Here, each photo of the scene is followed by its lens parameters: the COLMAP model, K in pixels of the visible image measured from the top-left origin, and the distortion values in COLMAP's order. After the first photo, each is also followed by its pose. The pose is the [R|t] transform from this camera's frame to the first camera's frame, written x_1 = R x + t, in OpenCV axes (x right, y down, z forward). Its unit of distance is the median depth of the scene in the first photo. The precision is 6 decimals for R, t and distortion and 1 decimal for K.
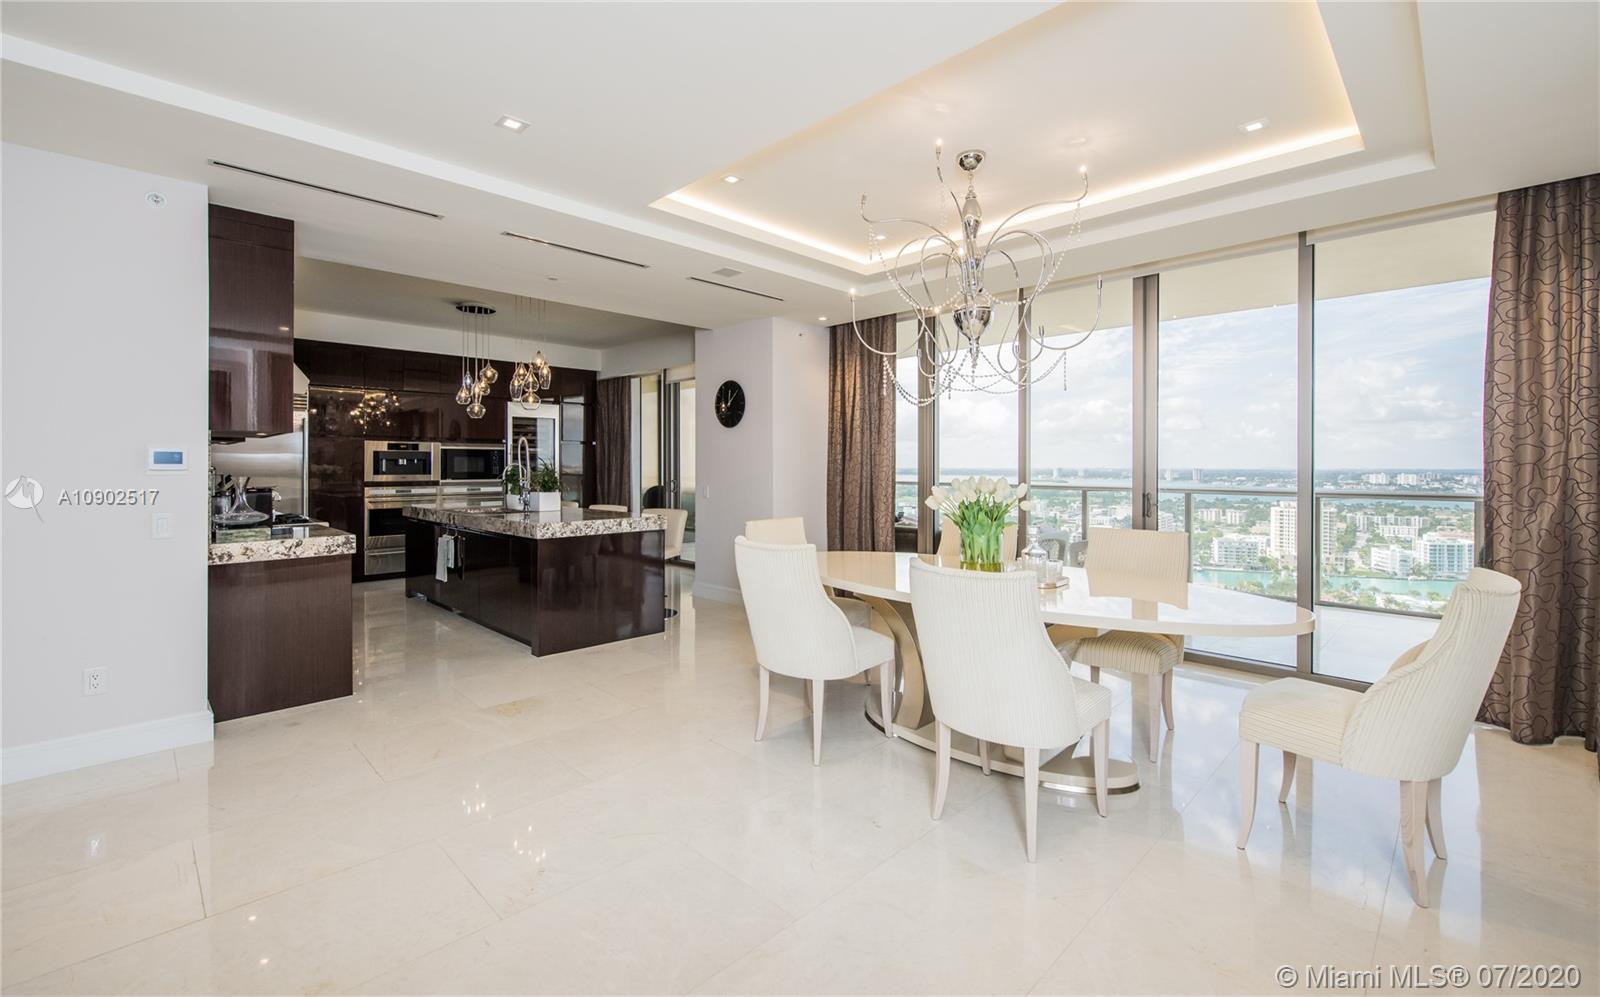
lens RADIAL K [[674.4, 0, 803.5], [0, 674.4, 466.6], [0, 0, 1]] dist [-0.001191, -0.000084]
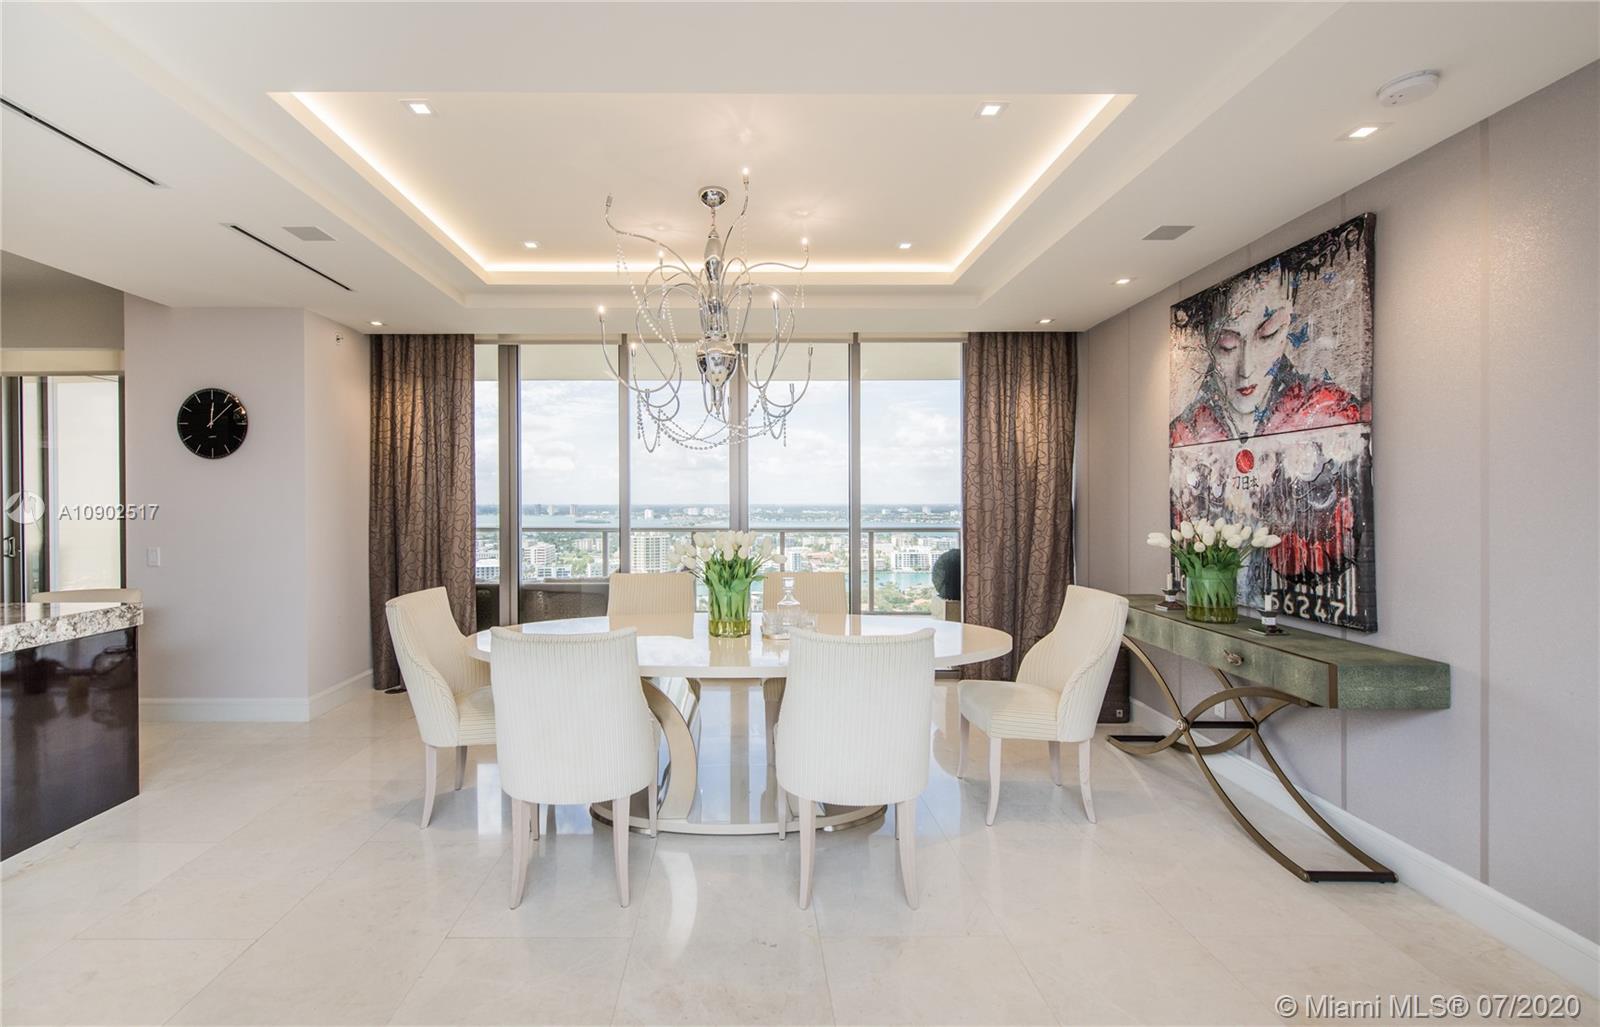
lens RADIAL K [[653.4, 0, 746.2], [0, 653.4, 507.6], [0, 0, 1]] dist [-0.000841, -0.000216]
pose [[0.697724, -0.012622, 0.716256, -0.219008], [0.008775, 0.999920, 0.009073, -0.011935], [-0.716313, -0.000045, 0.697779, 0.178468]]
